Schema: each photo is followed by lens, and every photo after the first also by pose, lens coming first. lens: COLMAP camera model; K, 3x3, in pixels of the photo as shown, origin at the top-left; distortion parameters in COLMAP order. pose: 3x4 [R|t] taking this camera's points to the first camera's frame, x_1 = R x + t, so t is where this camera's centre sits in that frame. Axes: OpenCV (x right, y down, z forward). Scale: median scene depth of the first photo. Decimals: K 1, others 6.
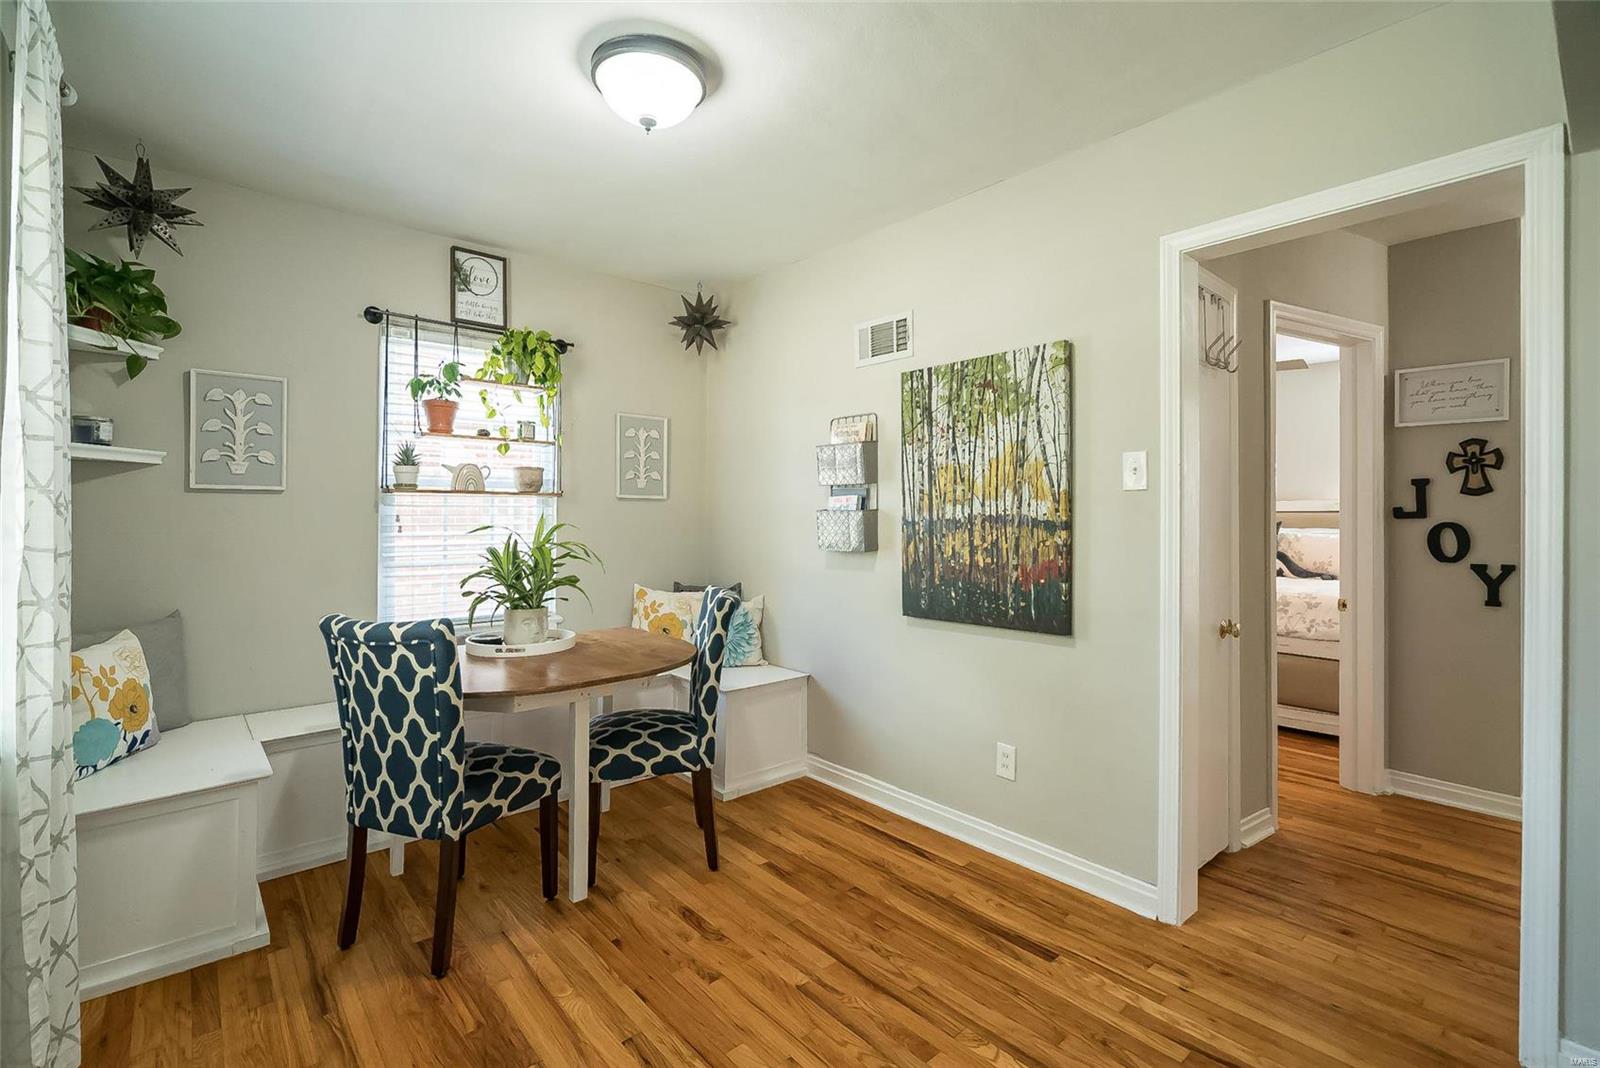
lens RADIAL K [[721.3, 0, 751.1], [0, 721.3, 510.8], [0, 0, 1]] dist [-0.000678, 0.000699]
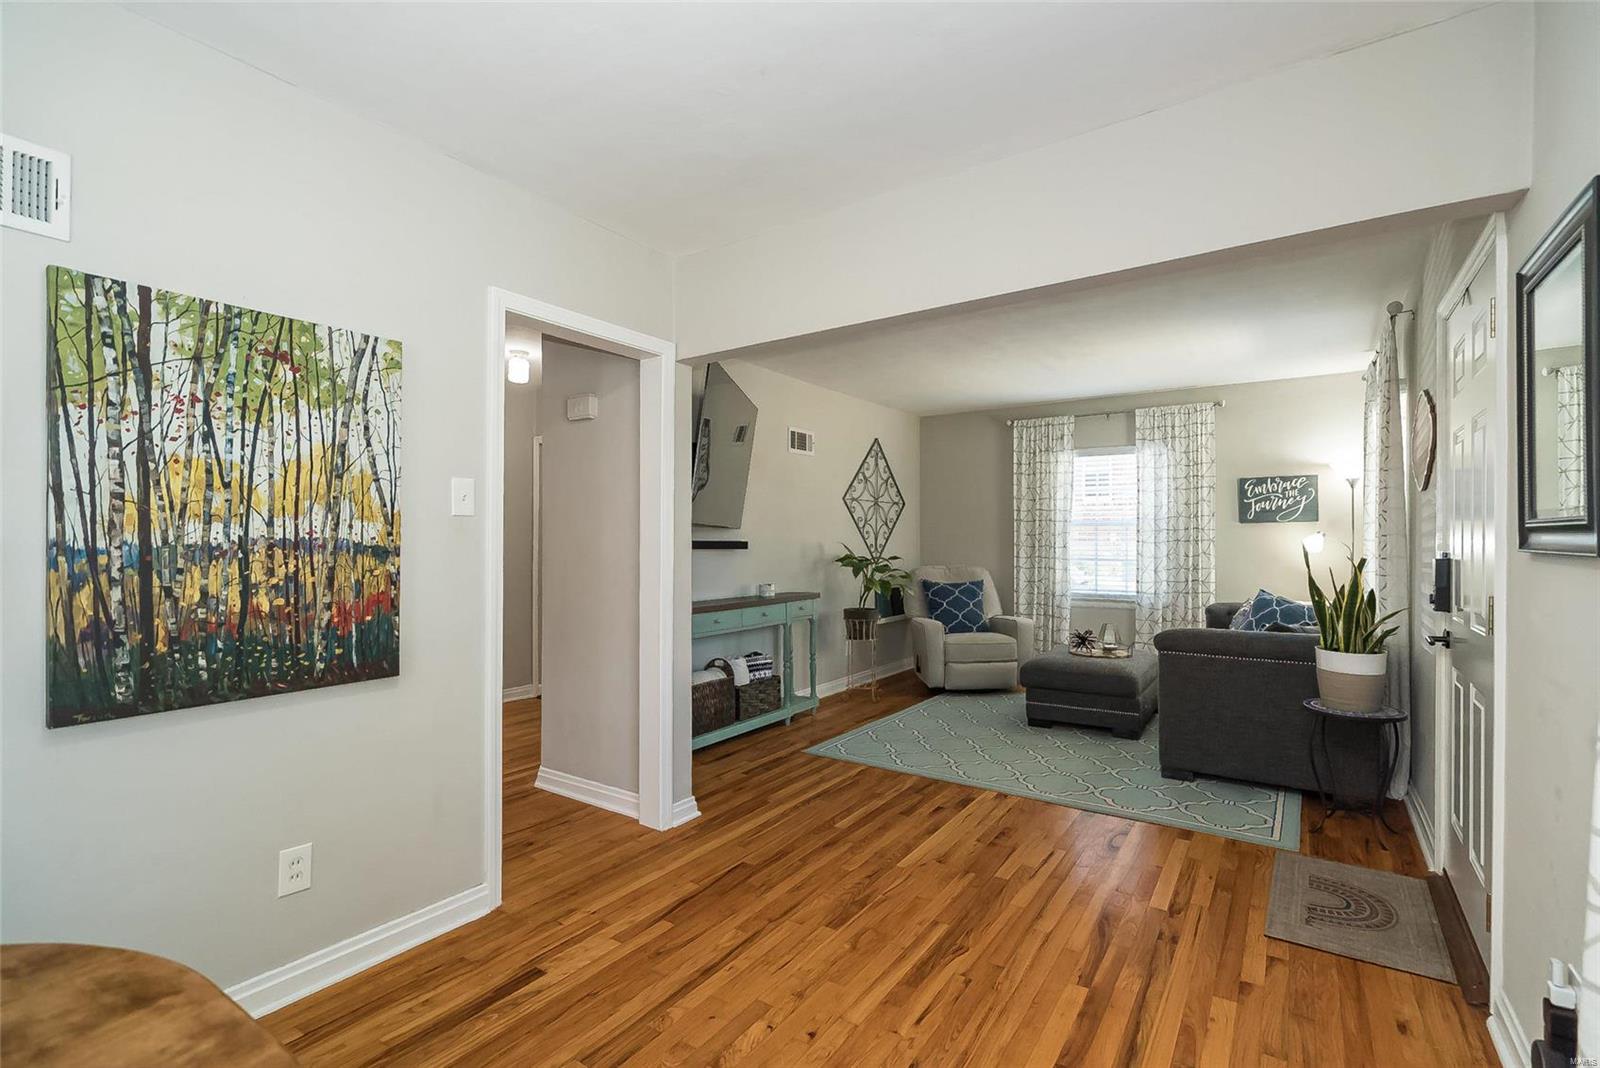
lens RADIAL K [[698.1, 0, 819.4], [0, 698.1, 538.5], [0, 0, 1]] dist [-0.001051, -0.000146]
pose [[-0.292751, 0.006508, 0.956167, -0.484251], [-0.008106, 0.999924, -0.009288, 0.007882], [-0.956154, -0.010470, -0.292676, 0.681843]]
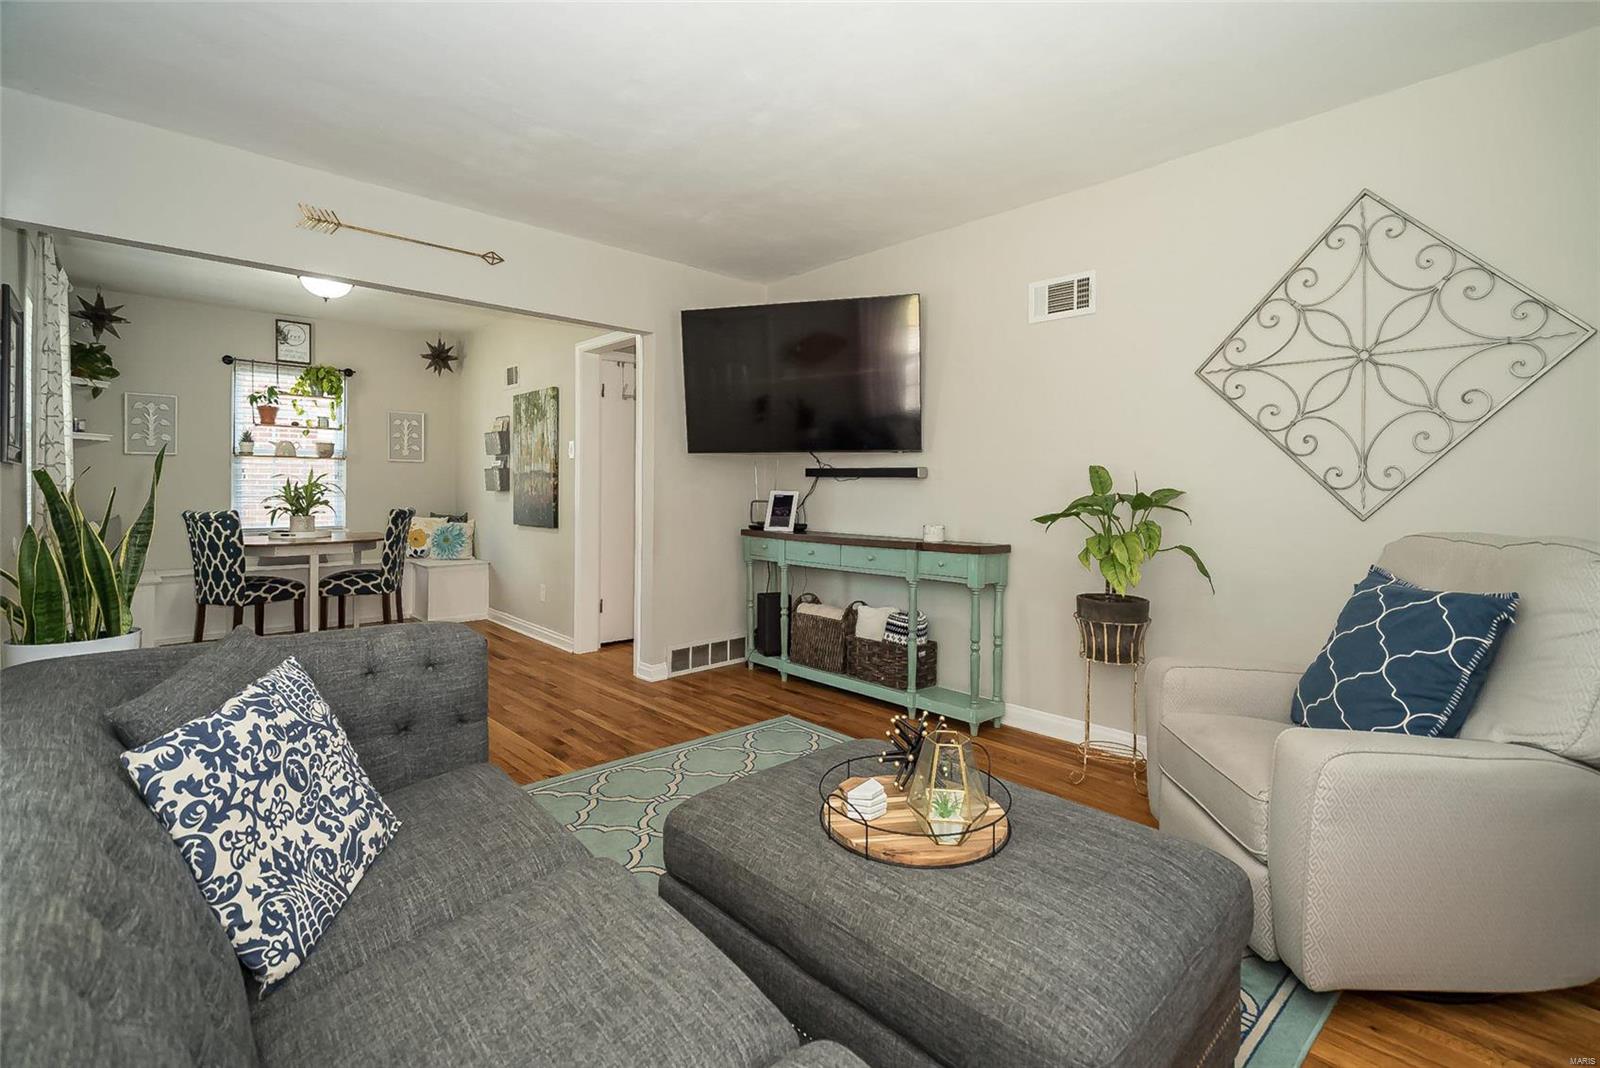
lens RADIAL K [[706.3, 0, 729.8], [0, 706.3, 489.2], [0, 0, 1]] dist [-0.001454, -0.000186]
pose [[0.999308, 0.007772, 0.036387, 0.787698], [-0.008326, 0.999852, 0.015085, 0.023338], [-0.036265, -0.015377, 0.999224, -0.967348]]
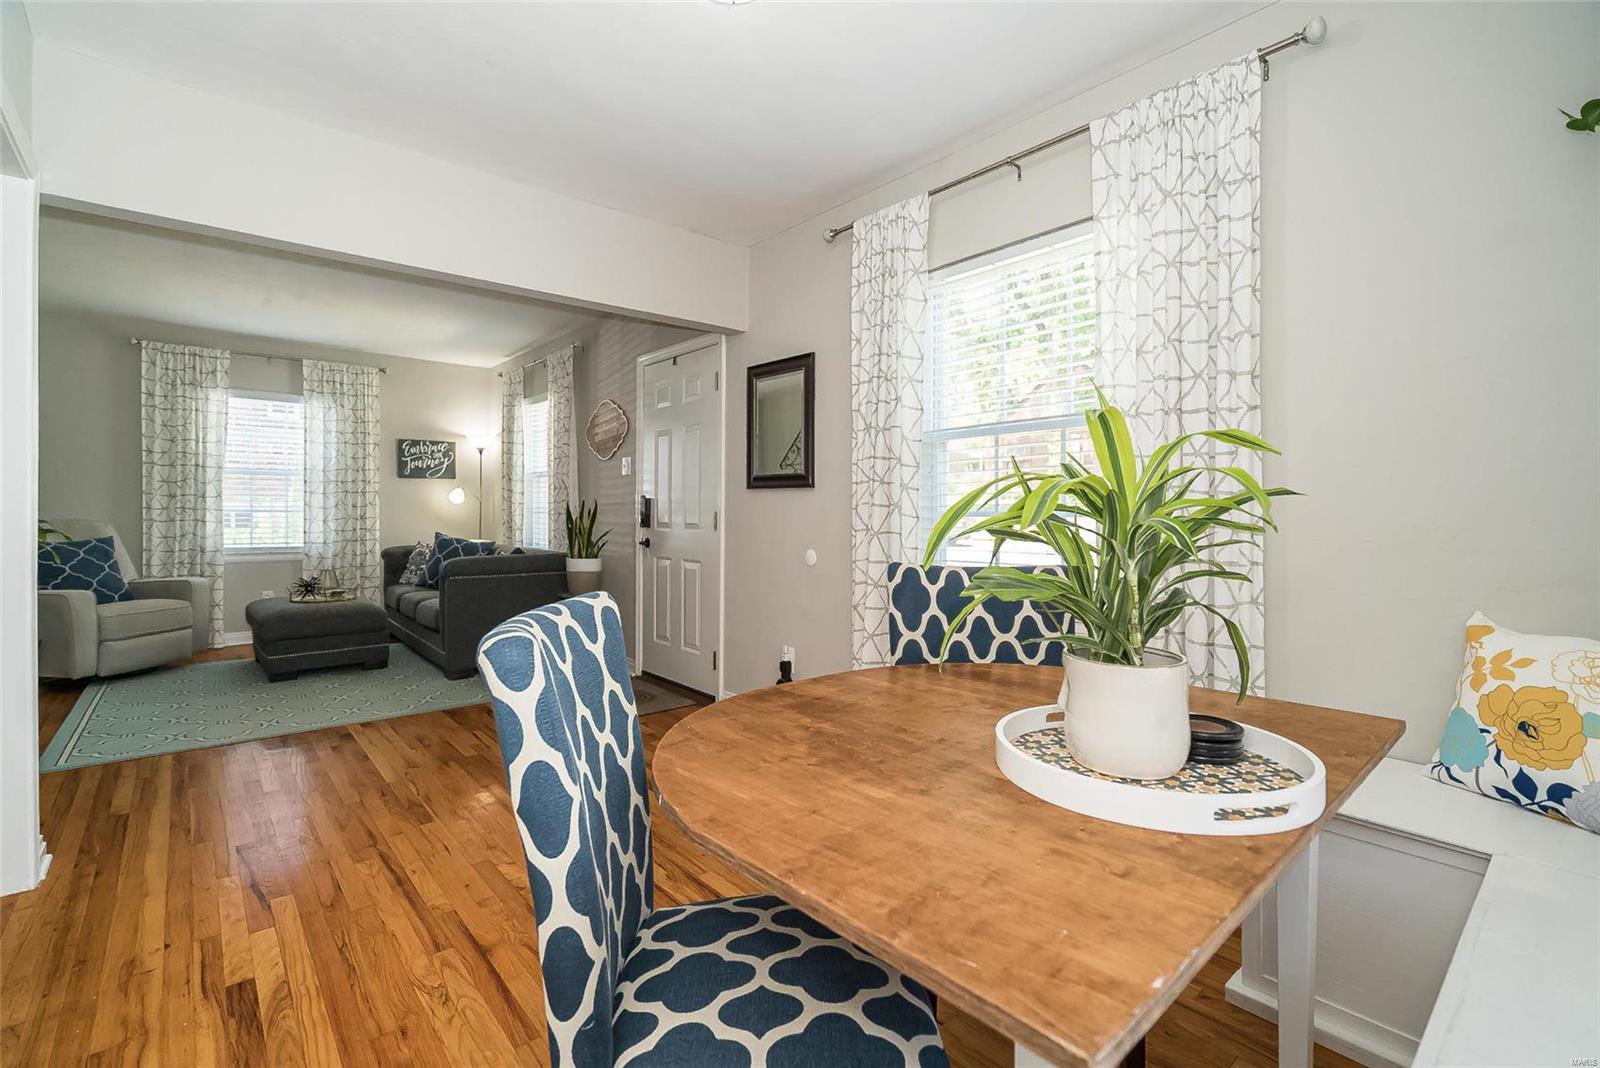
lens RADIAL K [[748.8, 0, 758.0], [0, 748.8, 519.5], [0, 0, 1]] dist [-0.001146, 0.000181]
pose [[-0.999990, -0.003099, -0.003342, -0.124253], [-0.003099, 0.999995, -0.000015, 0.065891], [0.003342, -0.000005, -0.999994, 1.380539]]
